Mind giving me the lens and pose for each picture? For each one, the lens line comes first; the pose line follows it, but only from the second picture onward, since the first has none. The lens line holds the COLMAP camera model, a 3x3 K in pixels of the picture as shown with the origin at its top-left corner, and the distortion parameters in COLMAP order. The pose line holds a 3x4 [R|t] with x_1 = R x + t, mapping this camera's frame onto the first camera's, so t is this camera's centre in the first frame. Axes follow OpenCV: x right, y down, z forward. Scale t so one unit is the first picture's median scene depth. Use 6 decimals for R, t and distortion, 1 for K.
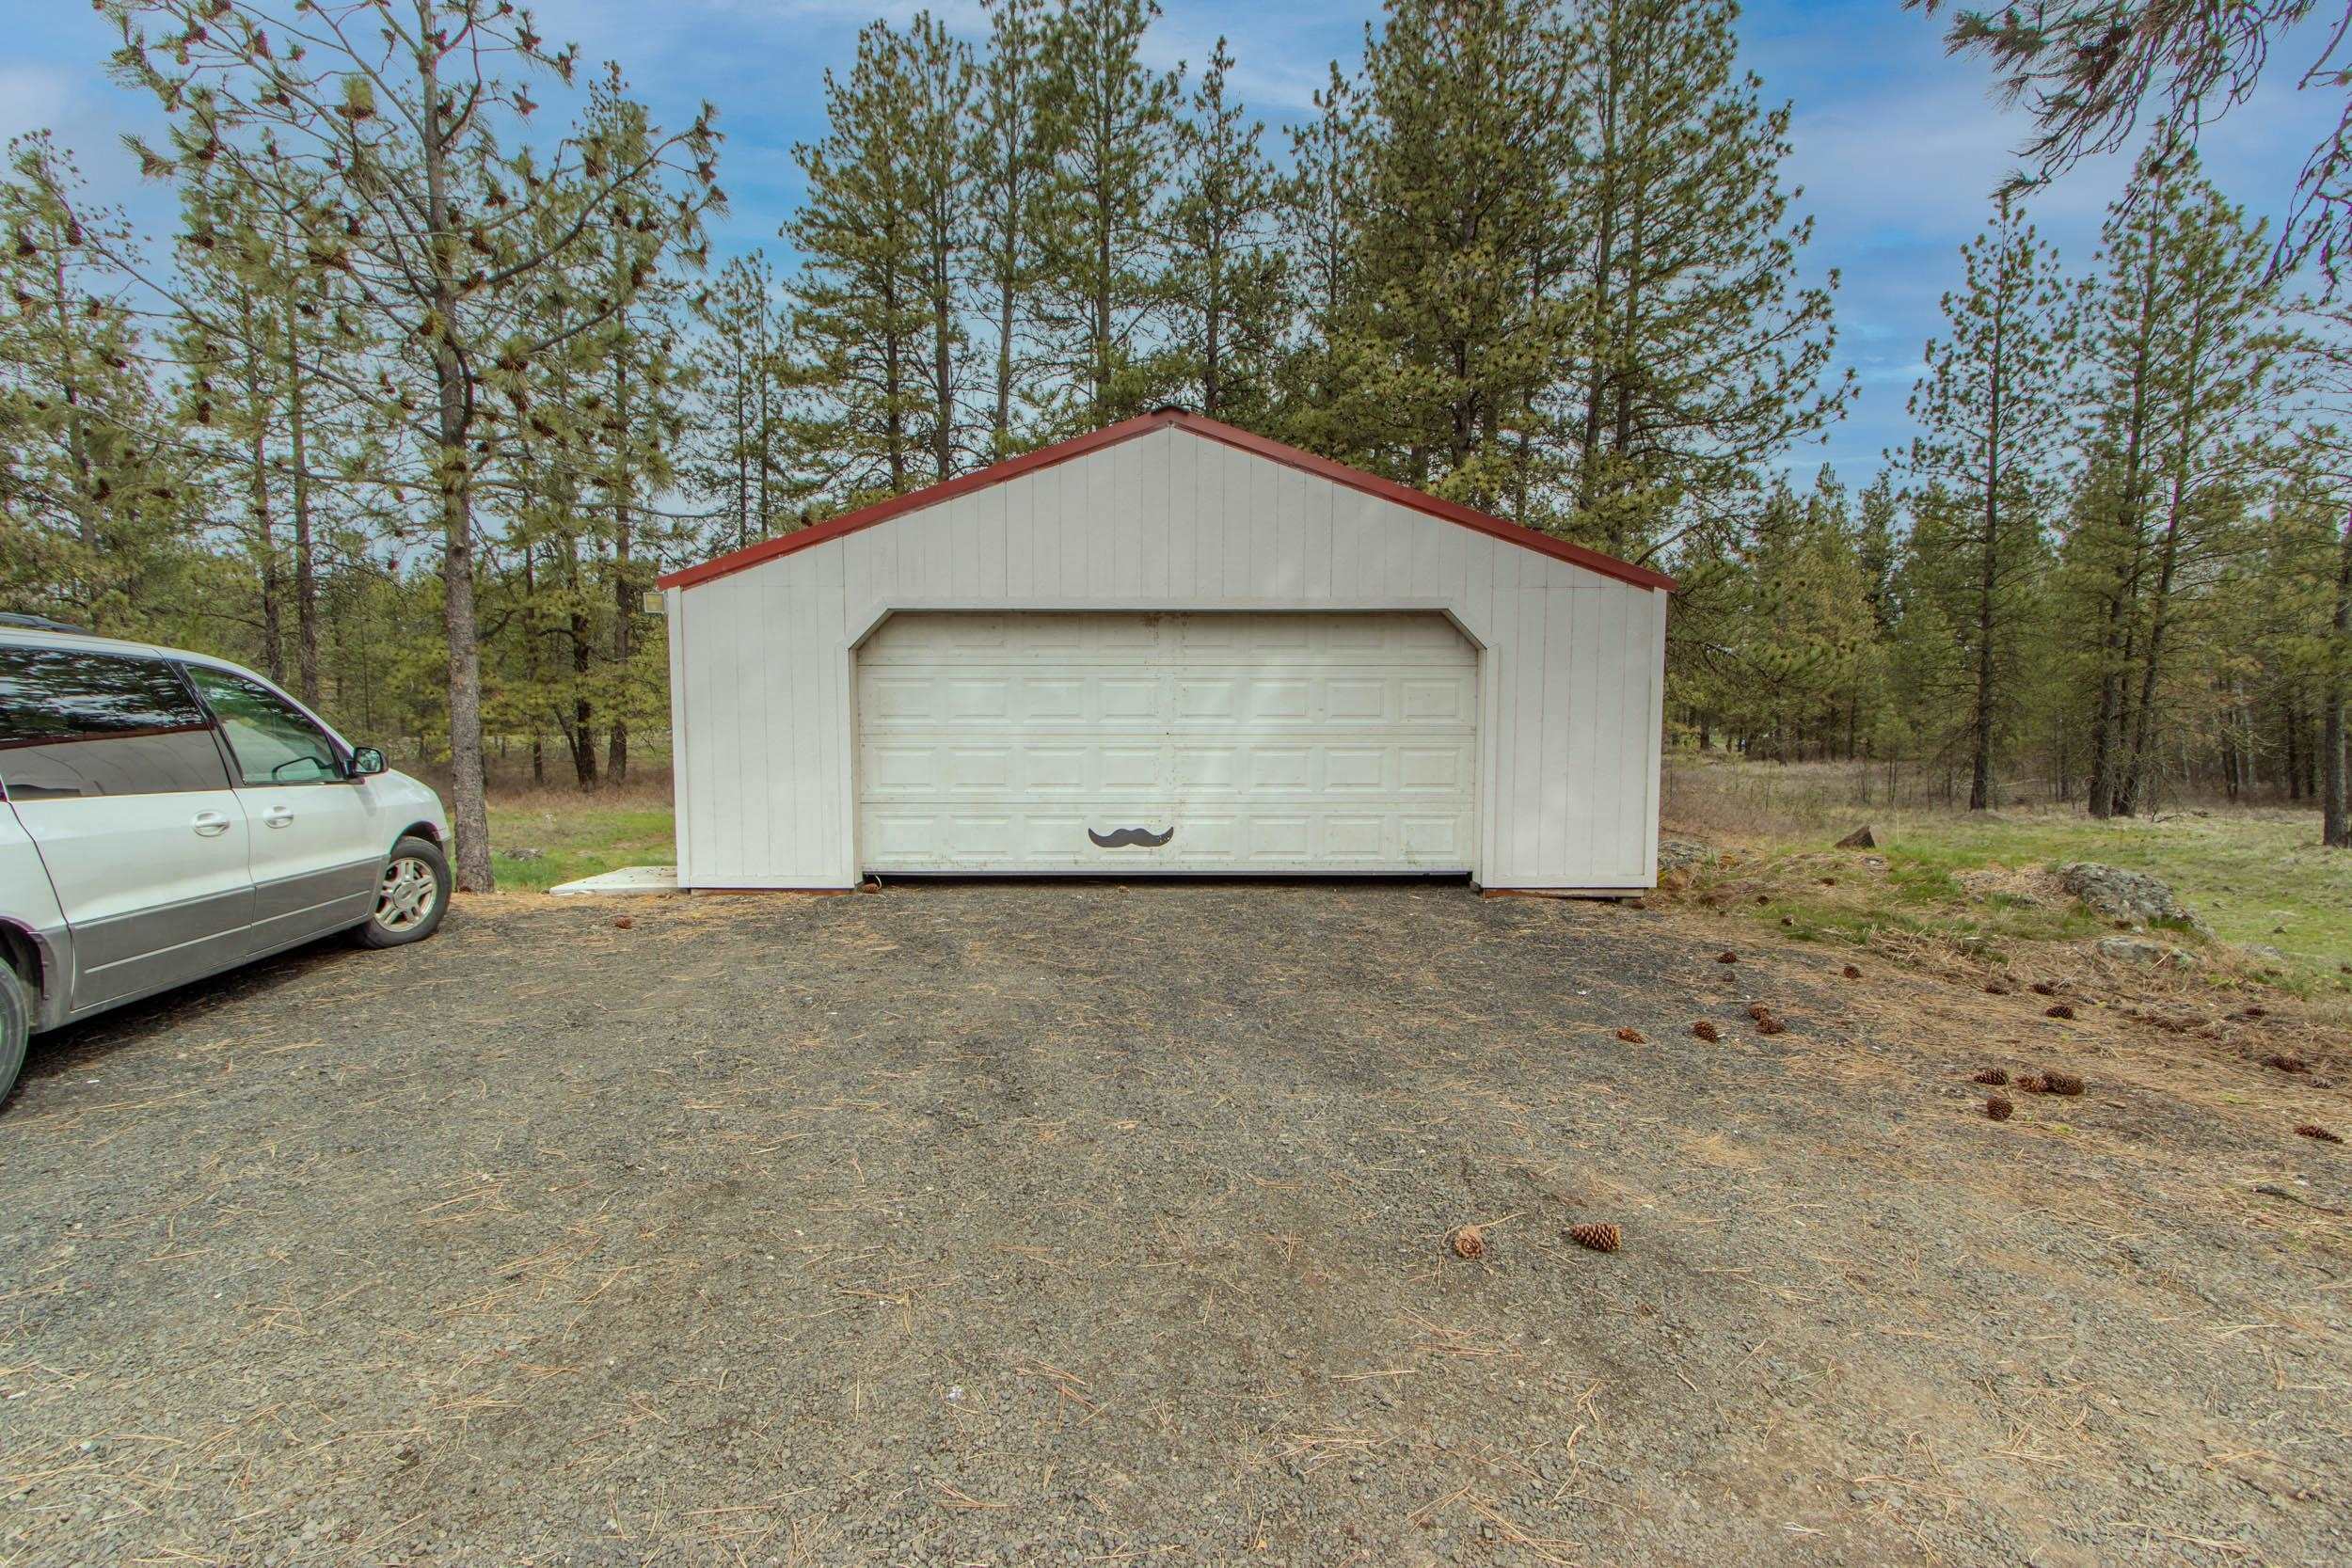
lens RADIAL K [[1079.4, 0, 1163.3], [0, 1079.4, 782.8], [0, 0, 1]] dist [0.010338, -0.000300]
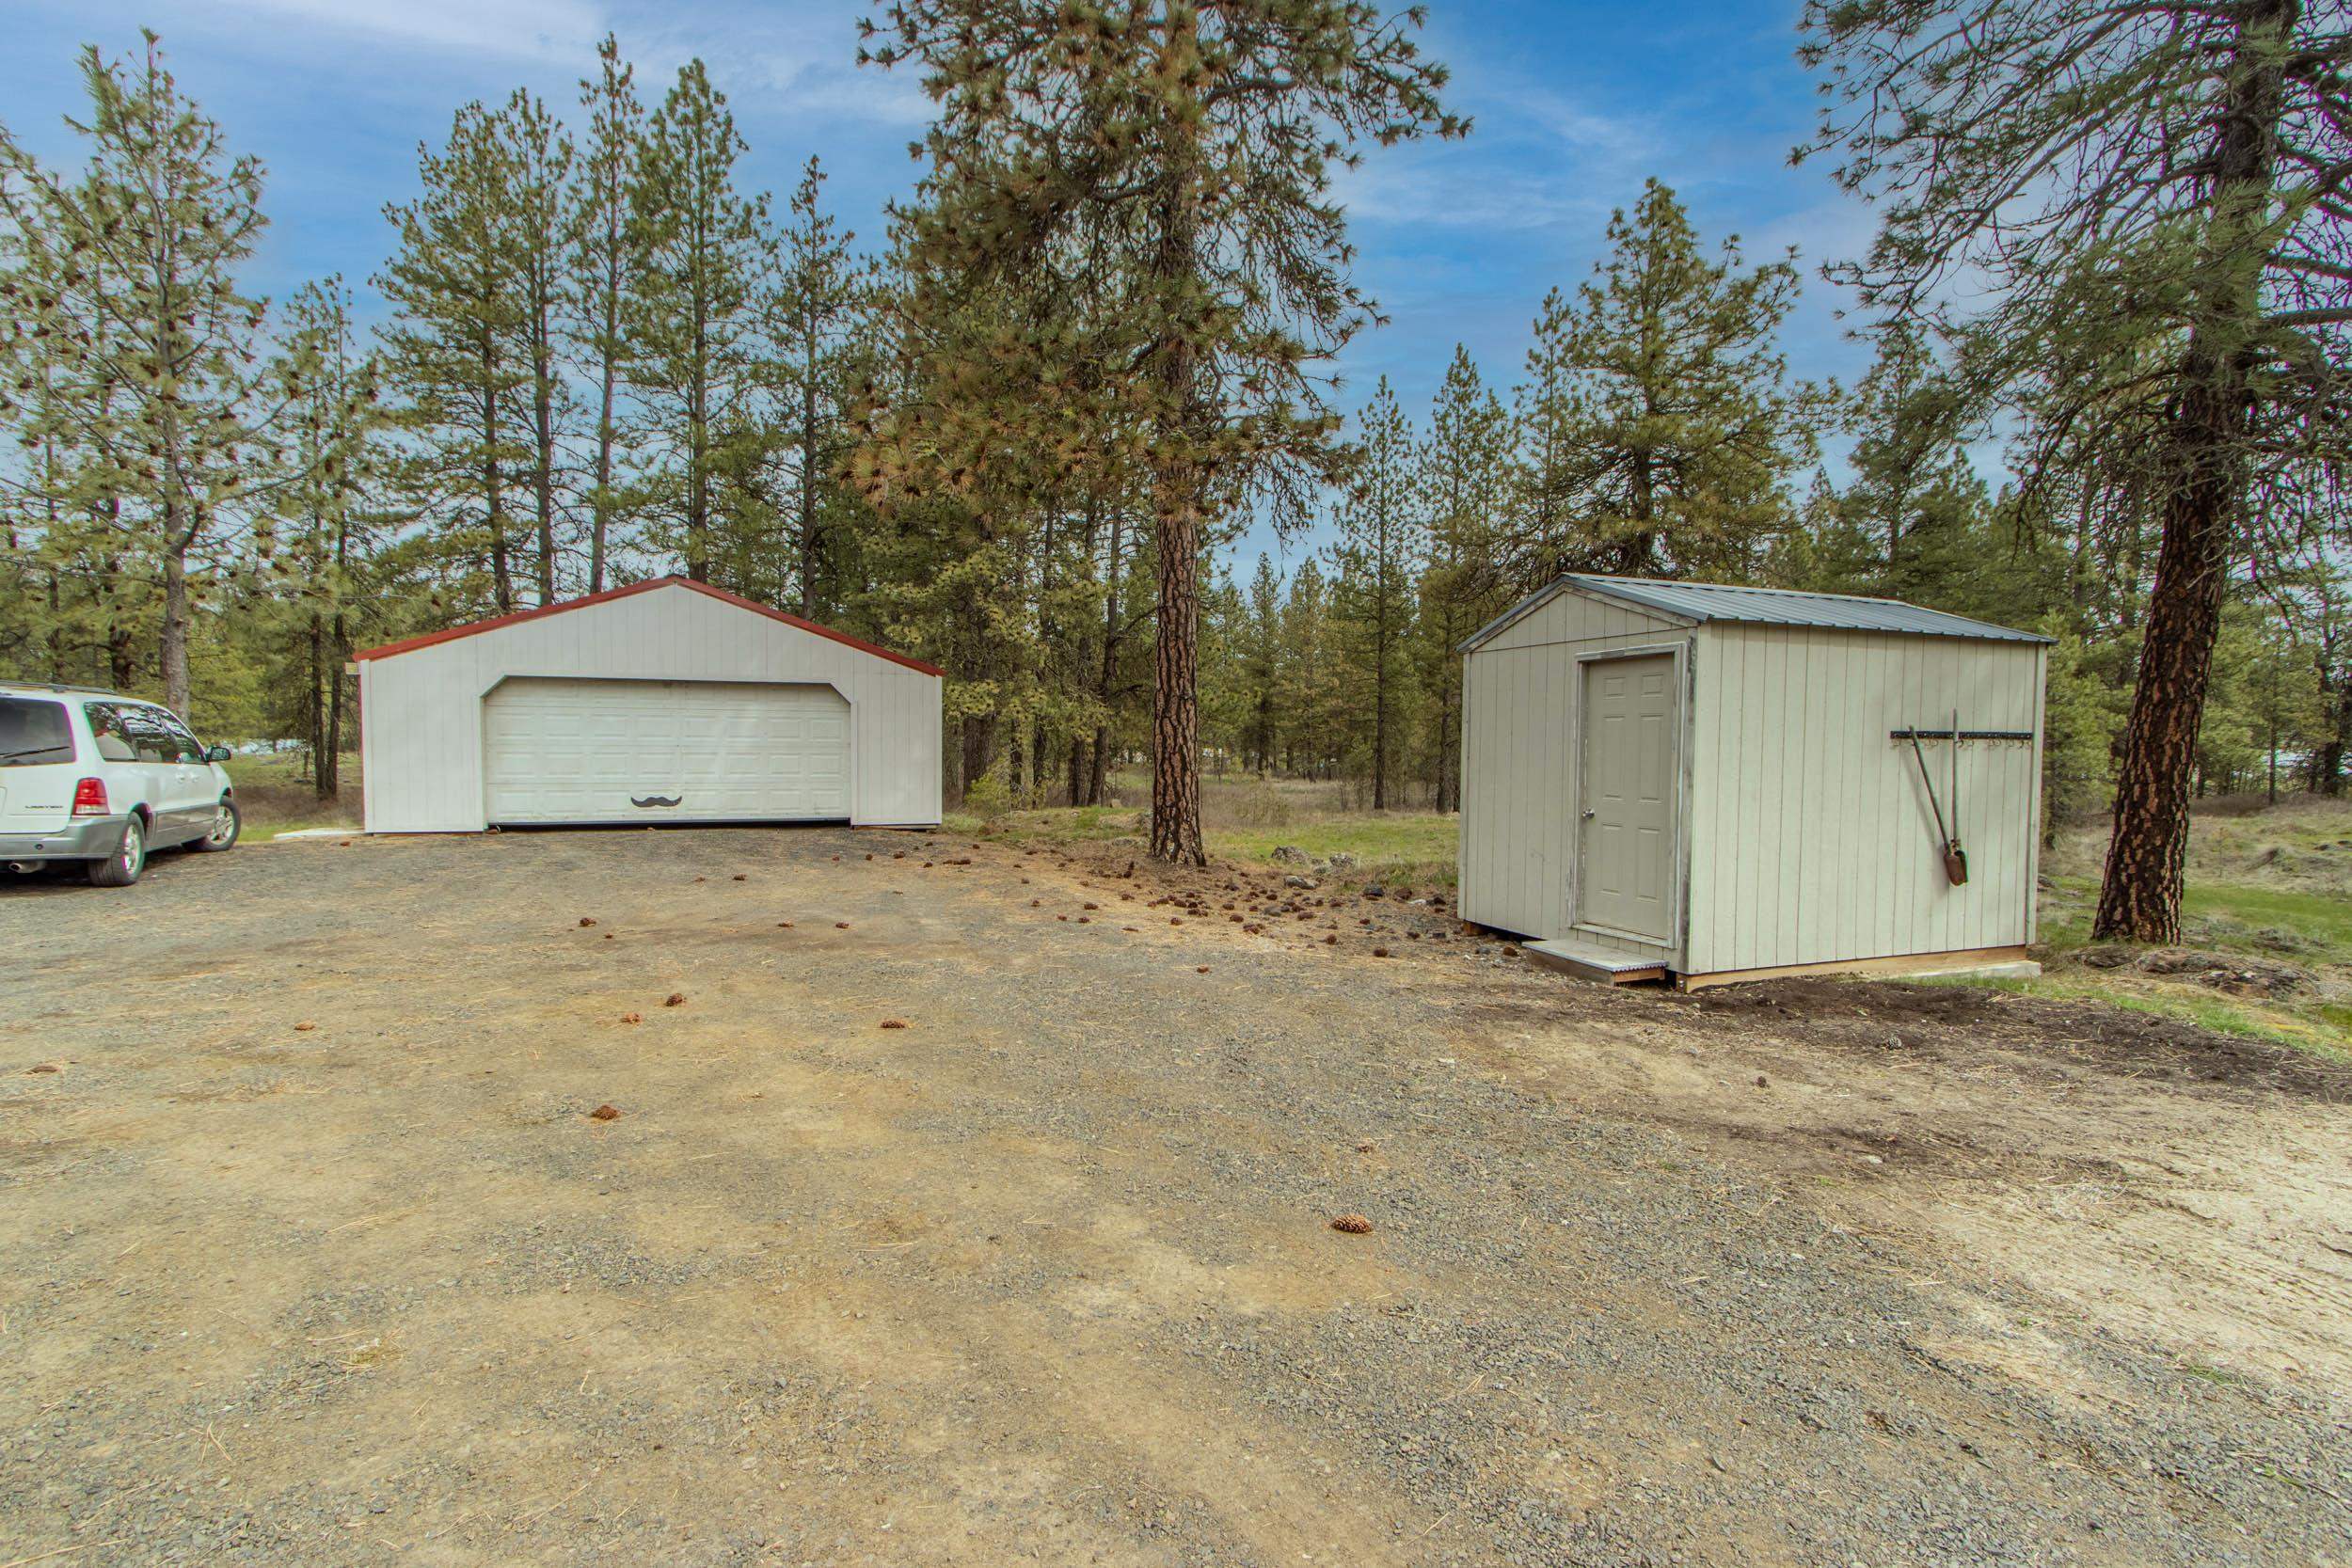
lens RADIAL K [[1079.4, 0, 1163.3], [0, 1079.4, 782.8], [0, 0, 1]] dist [0.010338, -0.000300]
pose [[0.950062, -0.005793, 0.312006, 0.051897], [0.012858, 0.999705, -0.020591, 0.016264], [-0.311795, 0.023574, 0.949857, -0.245163]]
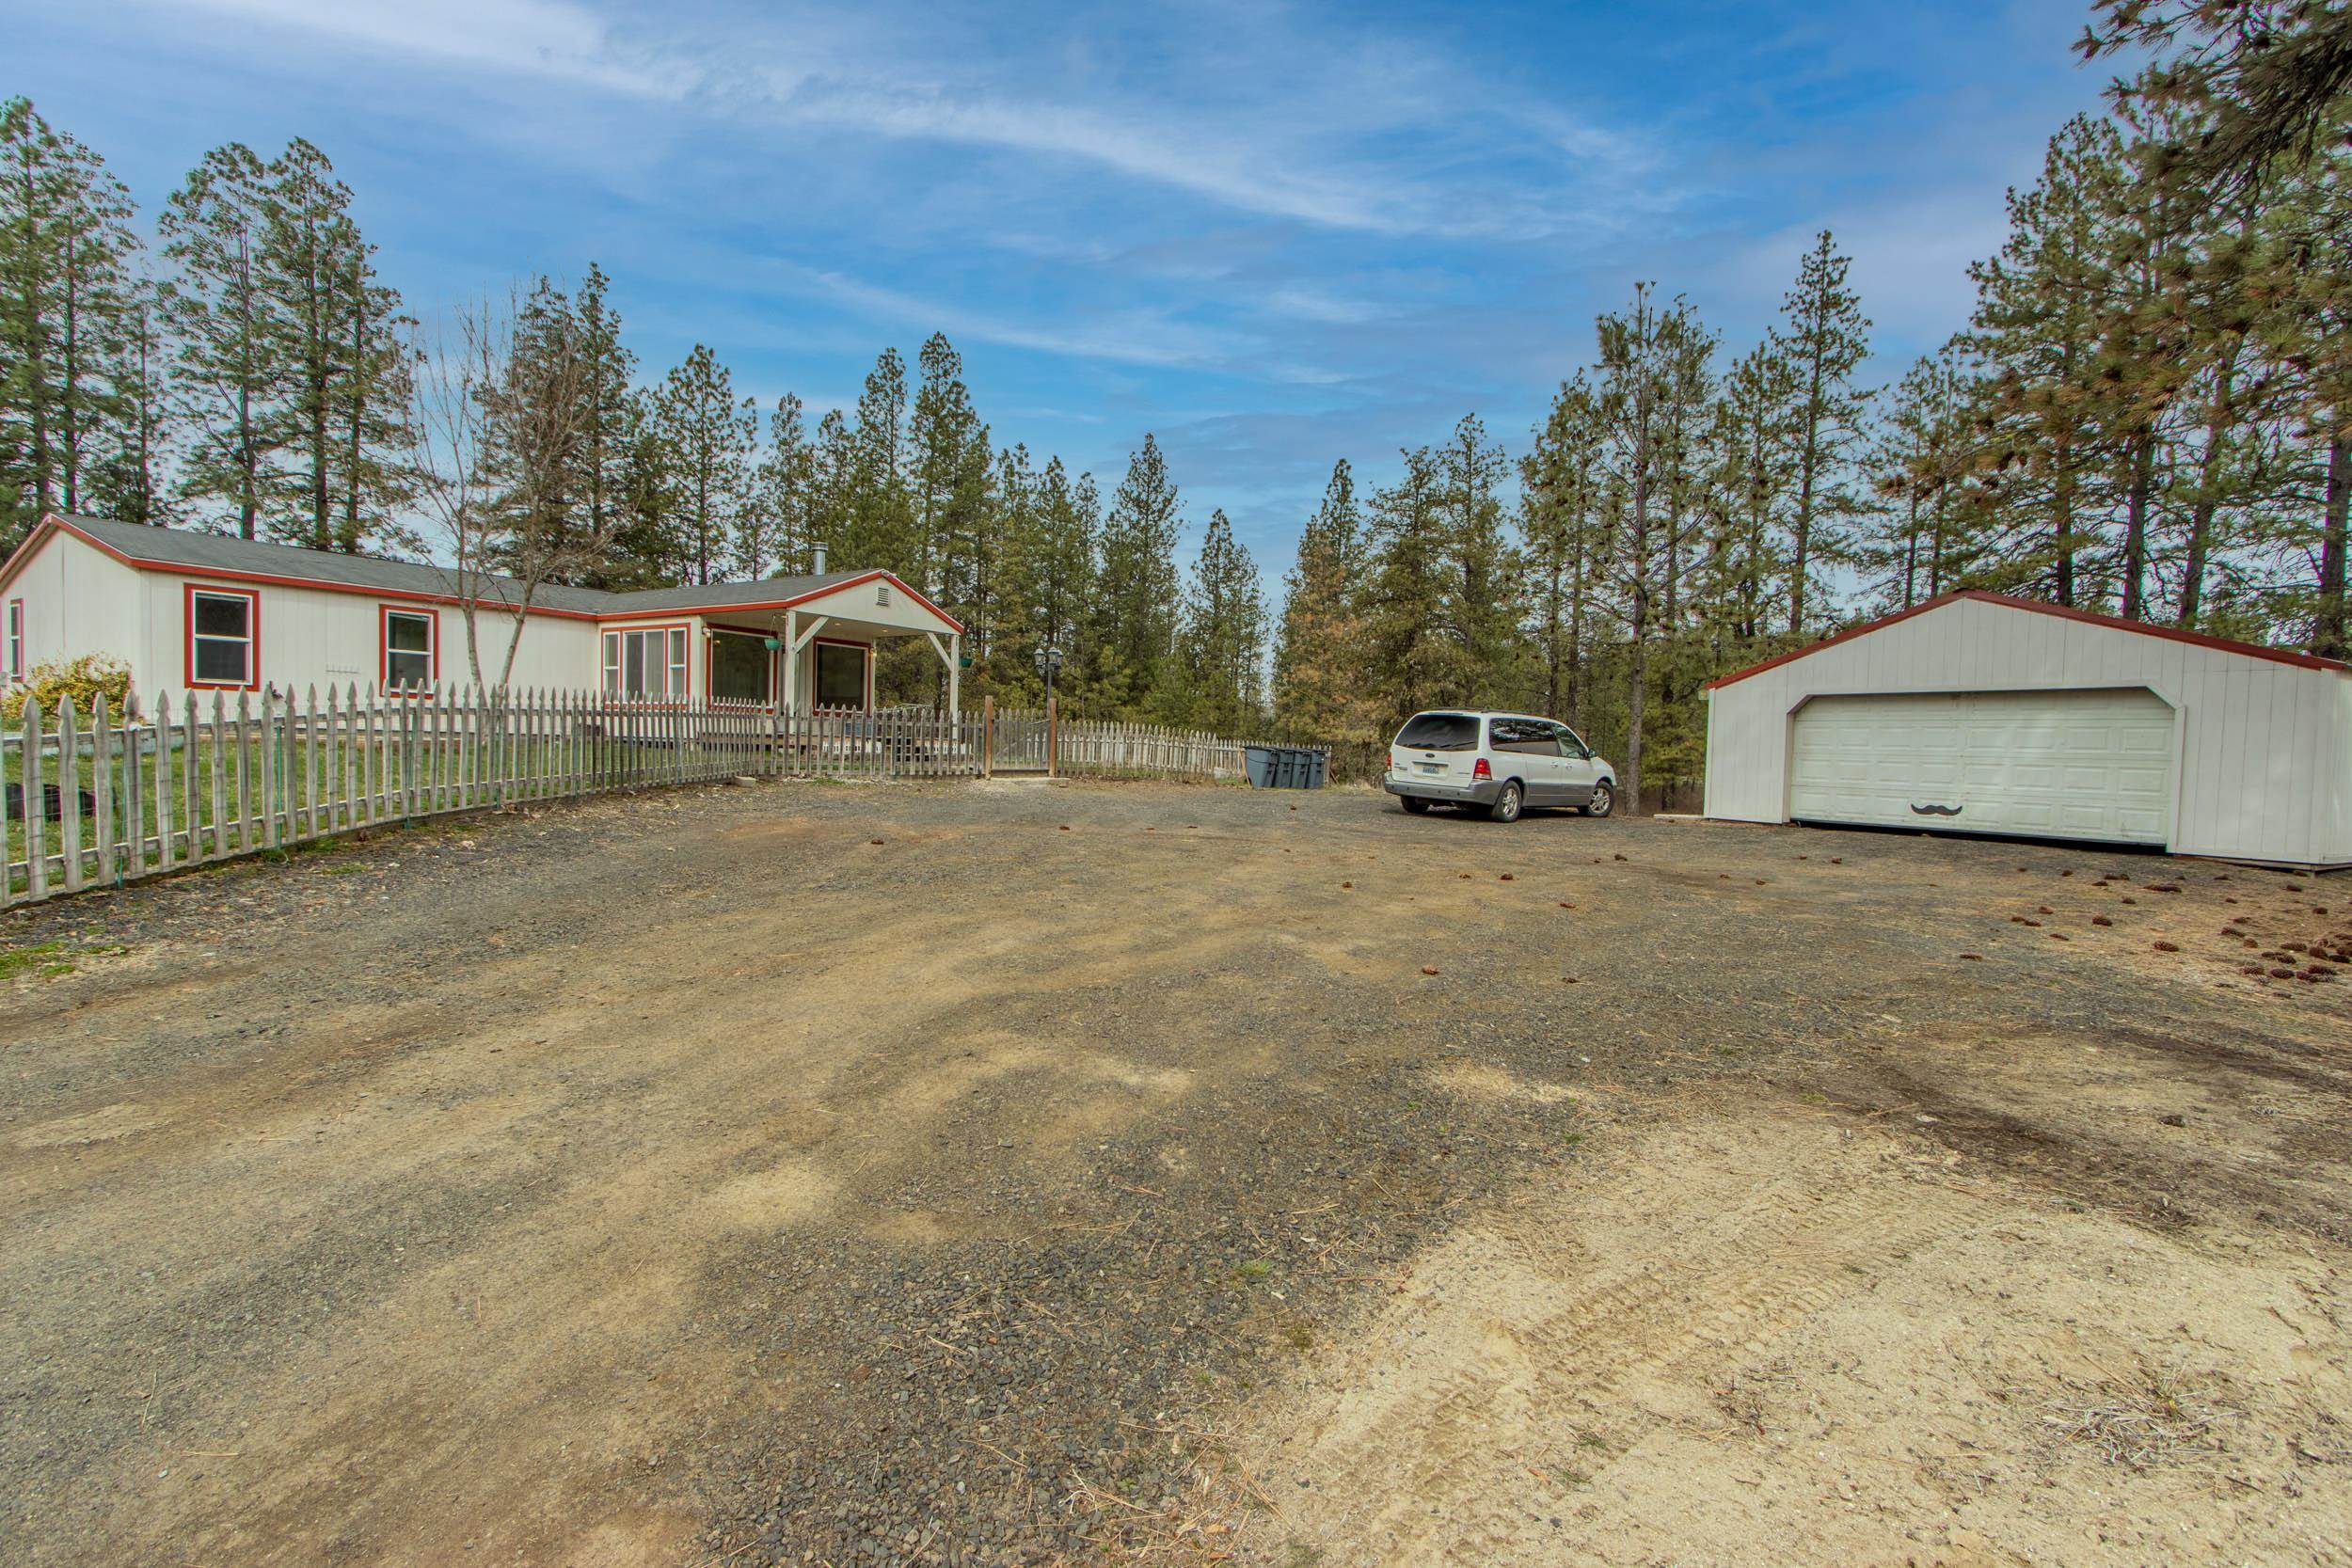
lens RADIAL K [[1079.4, 0, 1163.3], [0, 1079.4, 782.8], [0, 0, 1]] dist [0.010338, -0.000300]
pose [[0.522208, 0.042129, -0.851777, 0.214122], [-0.083304, 0.996523, -0.001784, 0.028946], [0.848740, 0.071888, 0.523902, -0.280295]]
